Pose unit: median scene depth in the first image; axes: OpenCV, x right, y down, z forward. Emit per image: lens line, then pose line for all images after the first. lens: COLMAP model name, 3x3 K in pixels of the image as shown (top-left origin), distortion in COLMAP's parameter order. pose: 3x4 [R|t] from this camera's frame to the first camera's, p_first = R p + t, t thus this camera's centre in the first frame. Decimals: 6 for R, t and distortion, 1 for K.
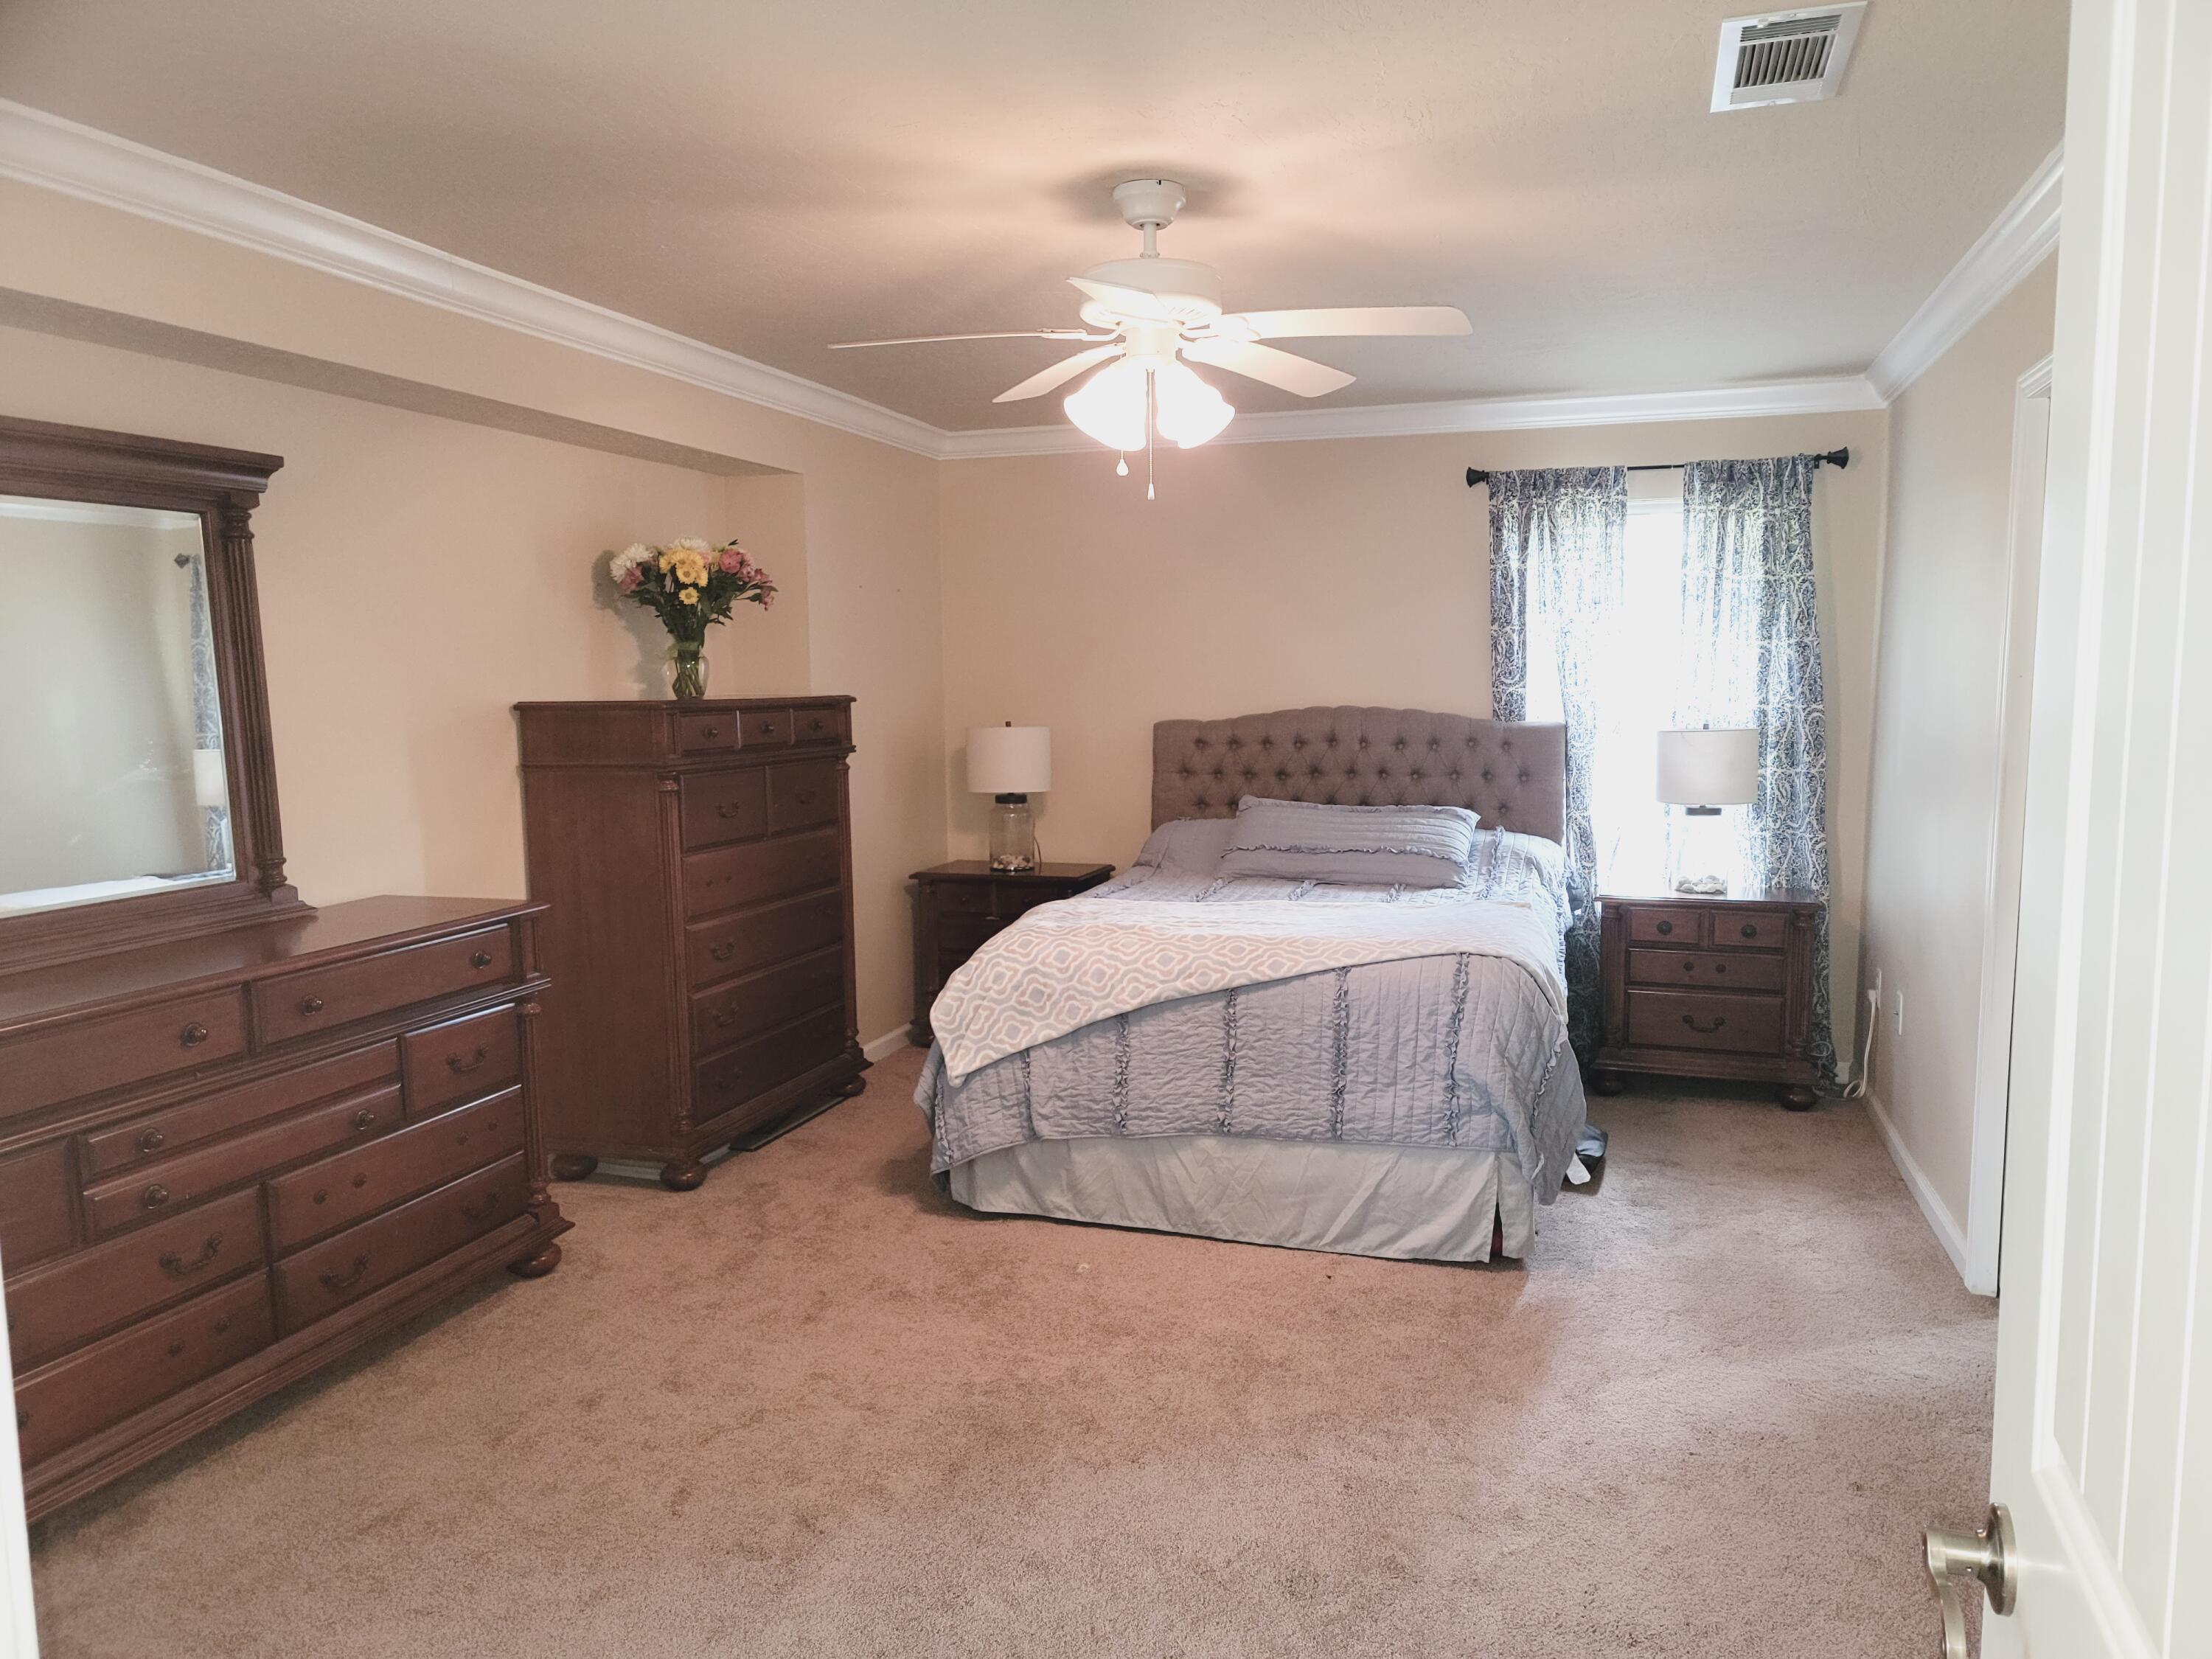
lens RADIAL K [[1538.1, 0, 1108.4], [0, 1538.1, 839.5], [0, 0, 1]] dist [0.045312, -0.021584]
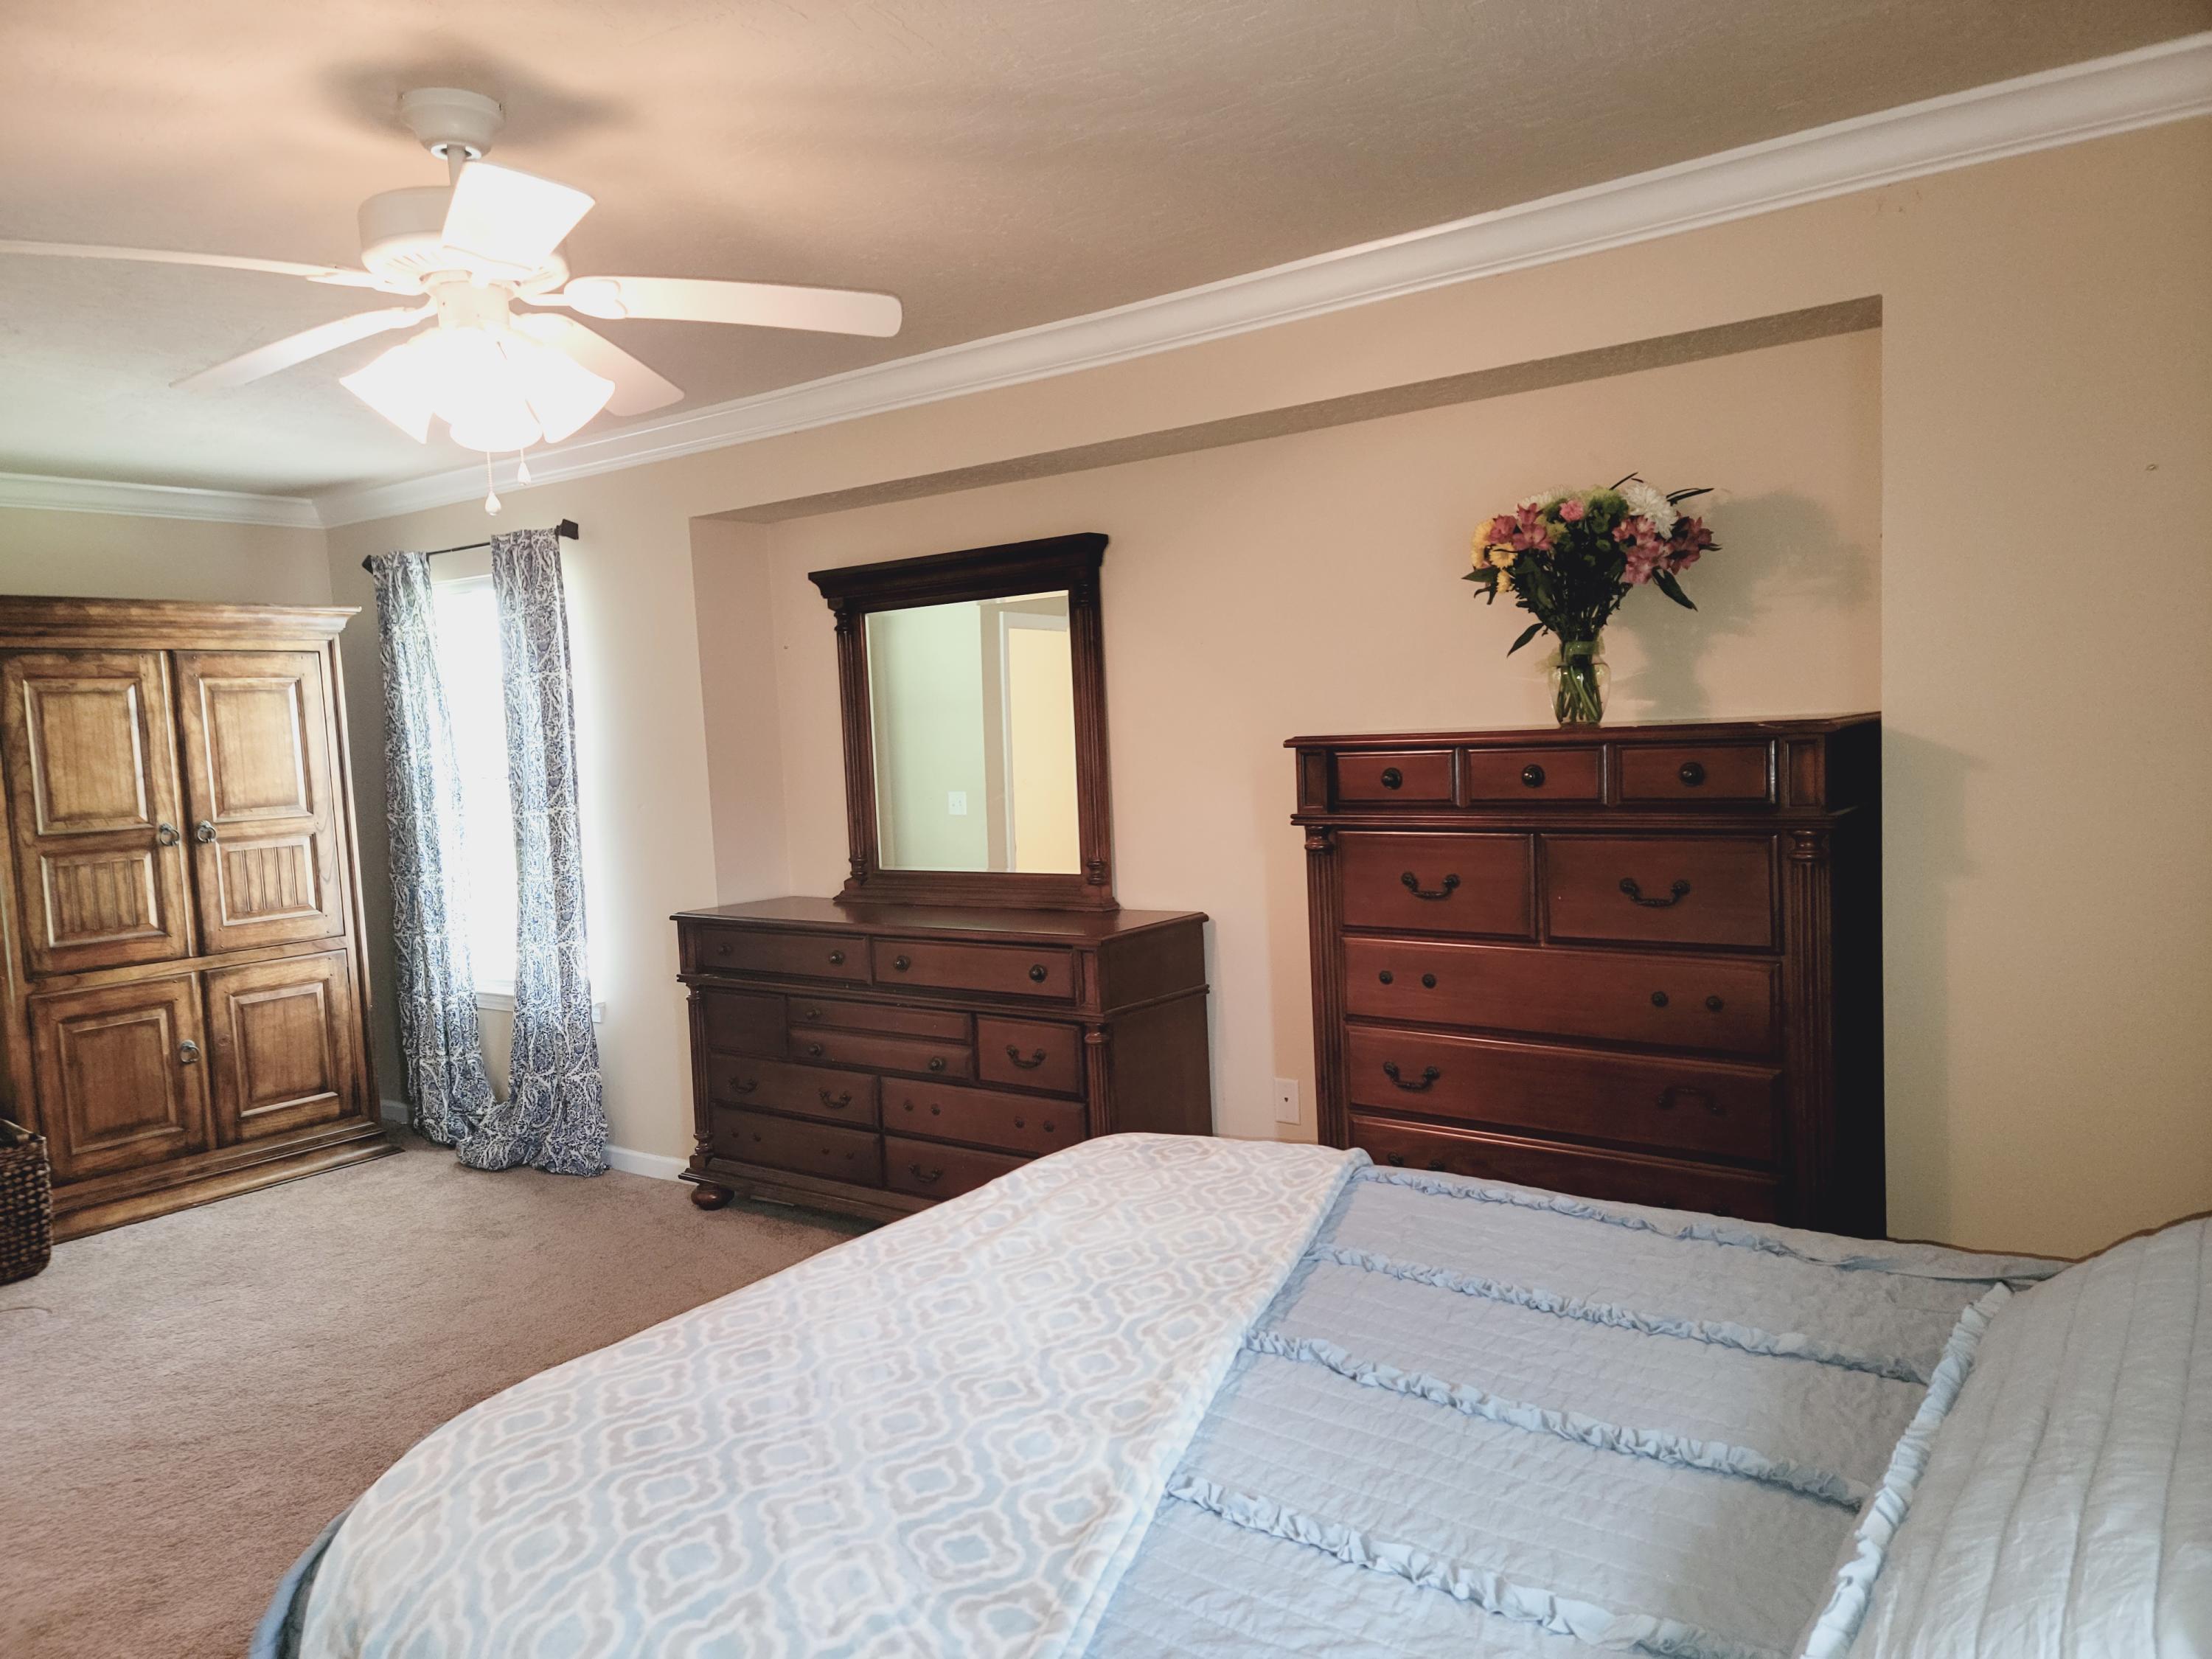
lens RADIAL K [[1538.1, 0, 1106.3], [0, 1538.1, 825.3], [0, 0, 1]] dist [0.045312, -0.021584]
pose [[-0.317817, 0.094178, -0.943463, 0.607825], [-0.049881, 0.992016, 0.115828, -0.158181], [0.946839, 0.083873, -0.310581, 1.383708]]
